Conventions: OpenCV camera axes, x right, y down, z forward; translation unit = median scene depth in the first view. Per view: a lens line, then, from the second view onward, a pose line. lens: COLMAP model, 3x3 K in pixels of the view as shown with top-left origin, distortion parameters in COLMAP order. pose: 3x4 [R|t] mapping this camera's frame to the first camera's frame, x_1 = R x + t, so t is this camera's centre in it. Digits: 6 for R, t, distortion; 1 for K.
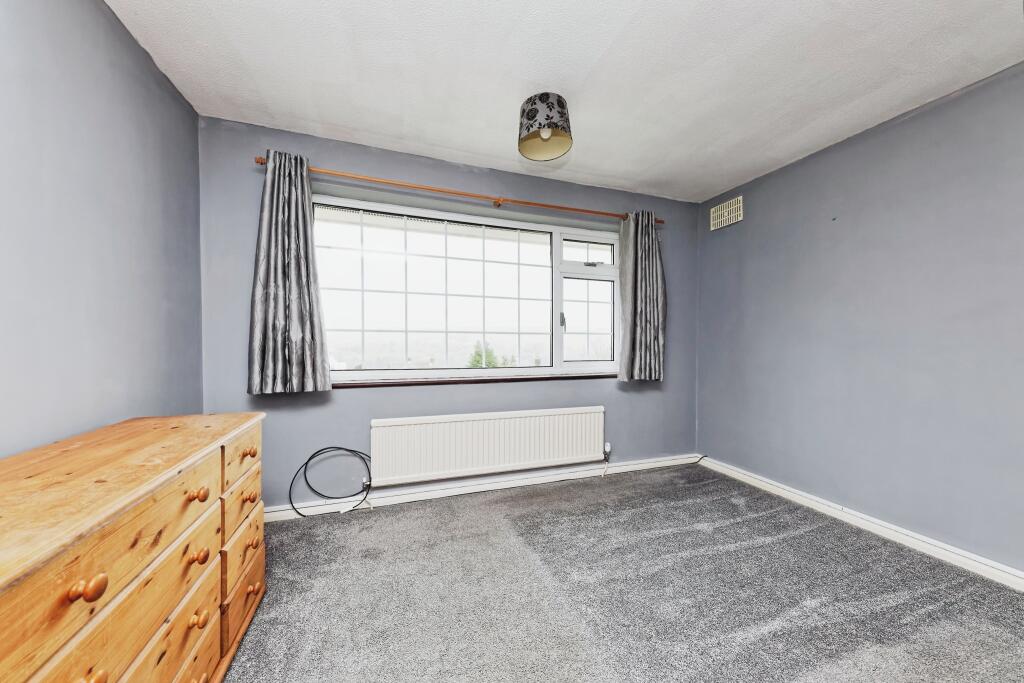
lens RADIAL K [[356.1, 0, 512.2], [0, 356.1, 339.3], [0, 0, 1]] dist [0.001210, -0.000263]
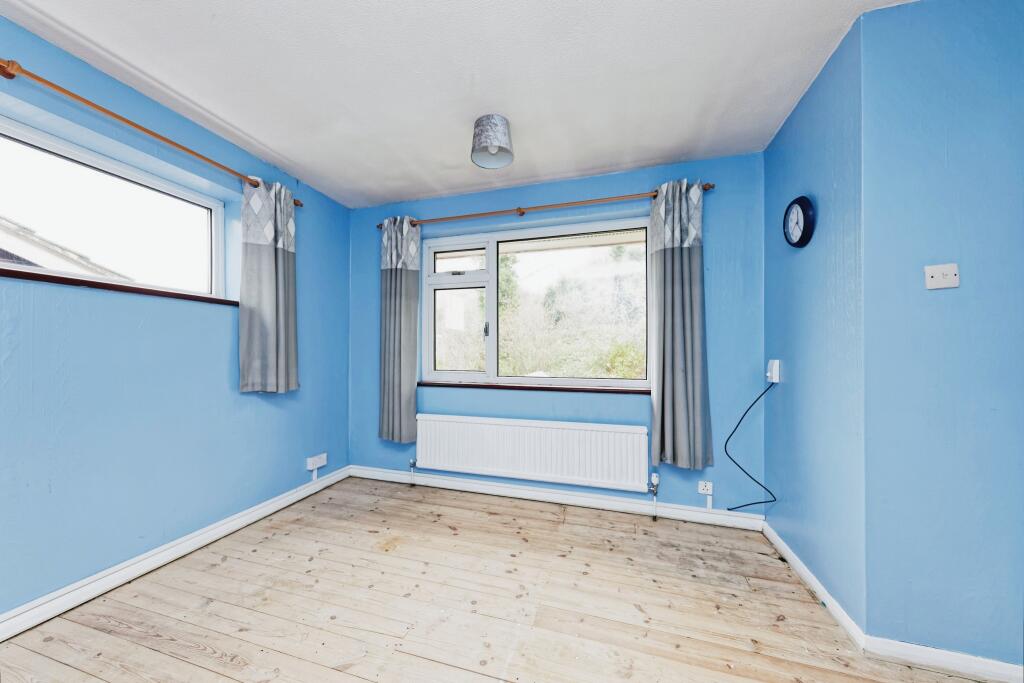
lens RADIAL K [[356.1, 0, 510.9], [0, 356.1, 344.2], [0, 0, 1]] dist [0.001210, -0.000263]
pose [[0.822555, -0.008021, -0.568629, 0.507792], [0.005951, 0.999967, -0.005497, -0.003724], [0.568655, 0.001138, 0.822575, 0.150178]]
